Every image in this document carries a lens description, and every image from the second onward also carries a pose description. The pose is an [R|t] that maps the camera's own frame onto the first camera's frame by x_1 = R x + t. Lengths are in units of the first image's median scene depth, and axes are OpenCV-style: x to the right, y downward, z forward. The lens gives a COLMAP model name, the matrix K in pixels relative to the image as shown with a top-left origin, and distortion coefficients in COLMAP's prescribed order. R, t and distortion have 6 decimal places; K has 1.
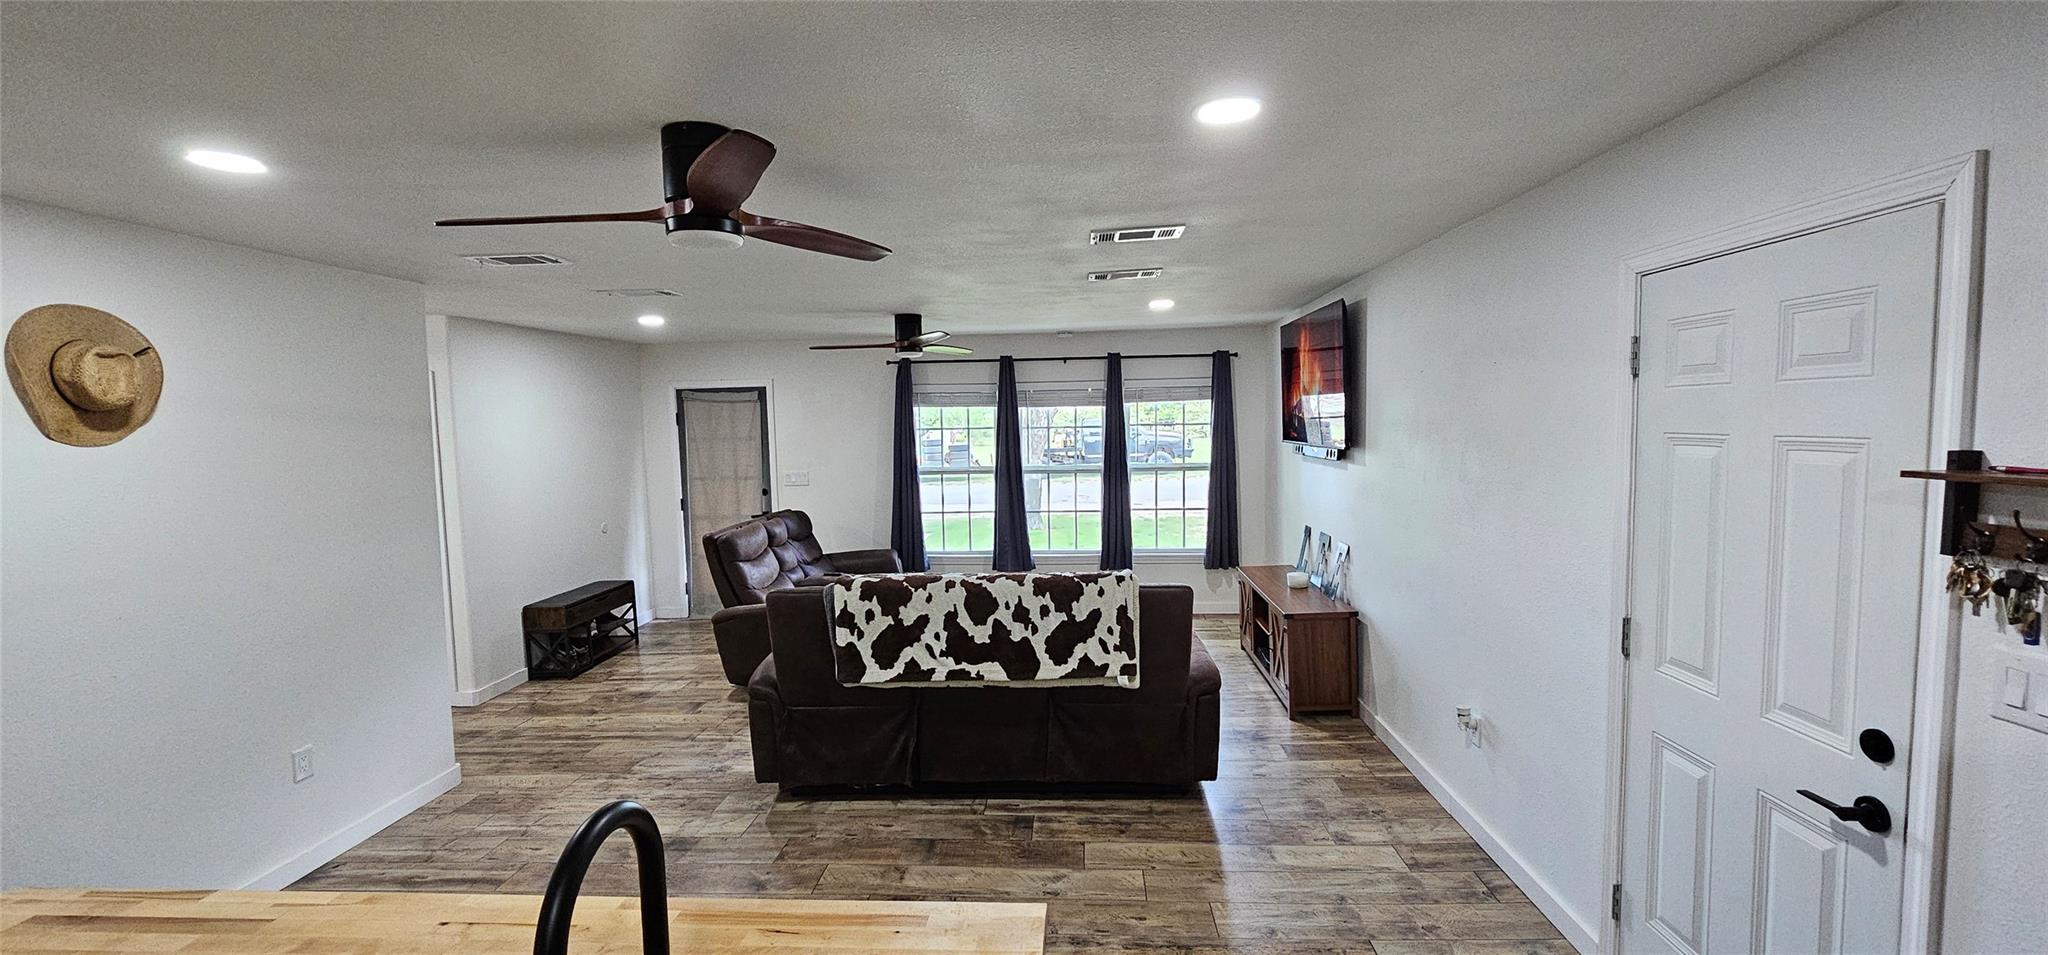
lens RADIAL K [[840.0, 0, 1041.7], [0, 840.0, 482.2], [0, 0, 1]] dist [-0.000621, -0.000049]
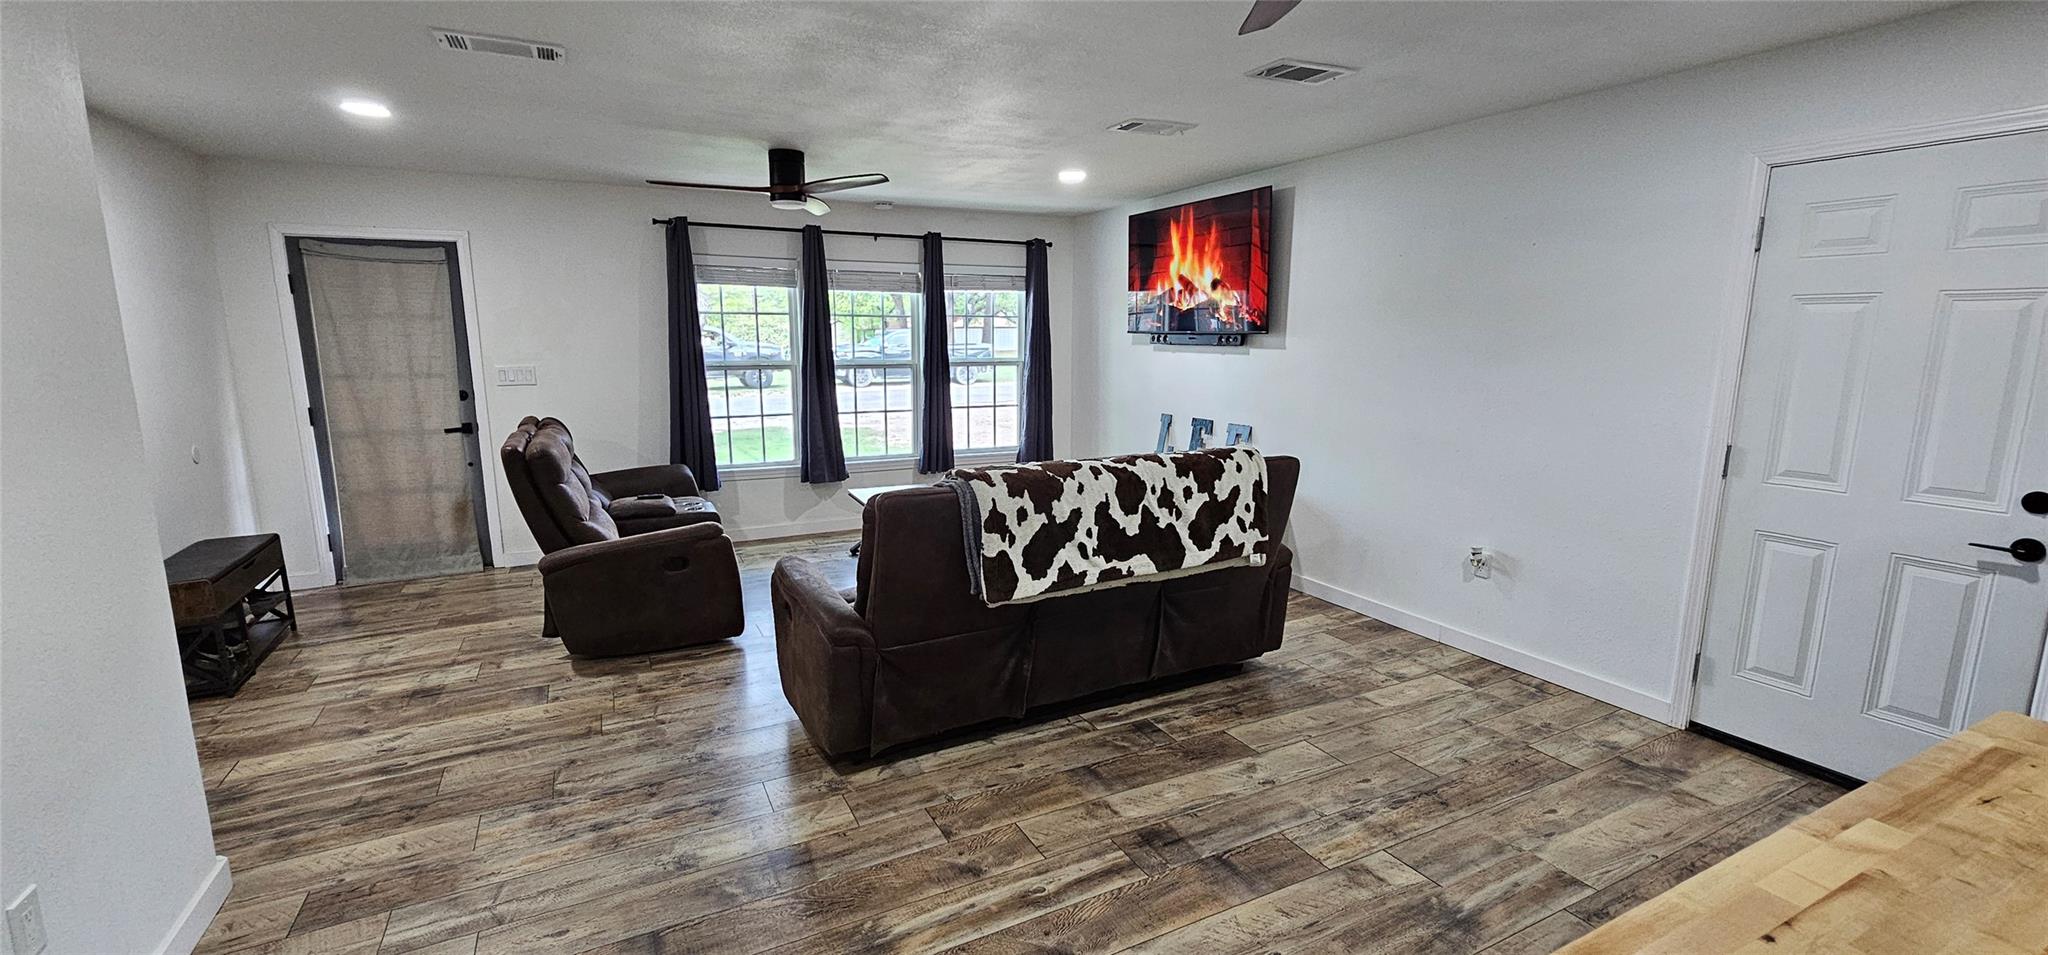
lens RADIAL K [[840.0, 0, 1022.0], [0, 840.0, 480.3], [0, 0, 1]] dist [-0.000621, -0.000049]
pose [[0.859986, -0.065911, 0.506044, -0.526163], [0.019151, 0.995094, 0.097063, 0.042364], [-0.509958, -0.073782, 0.857029, 0.276556]]
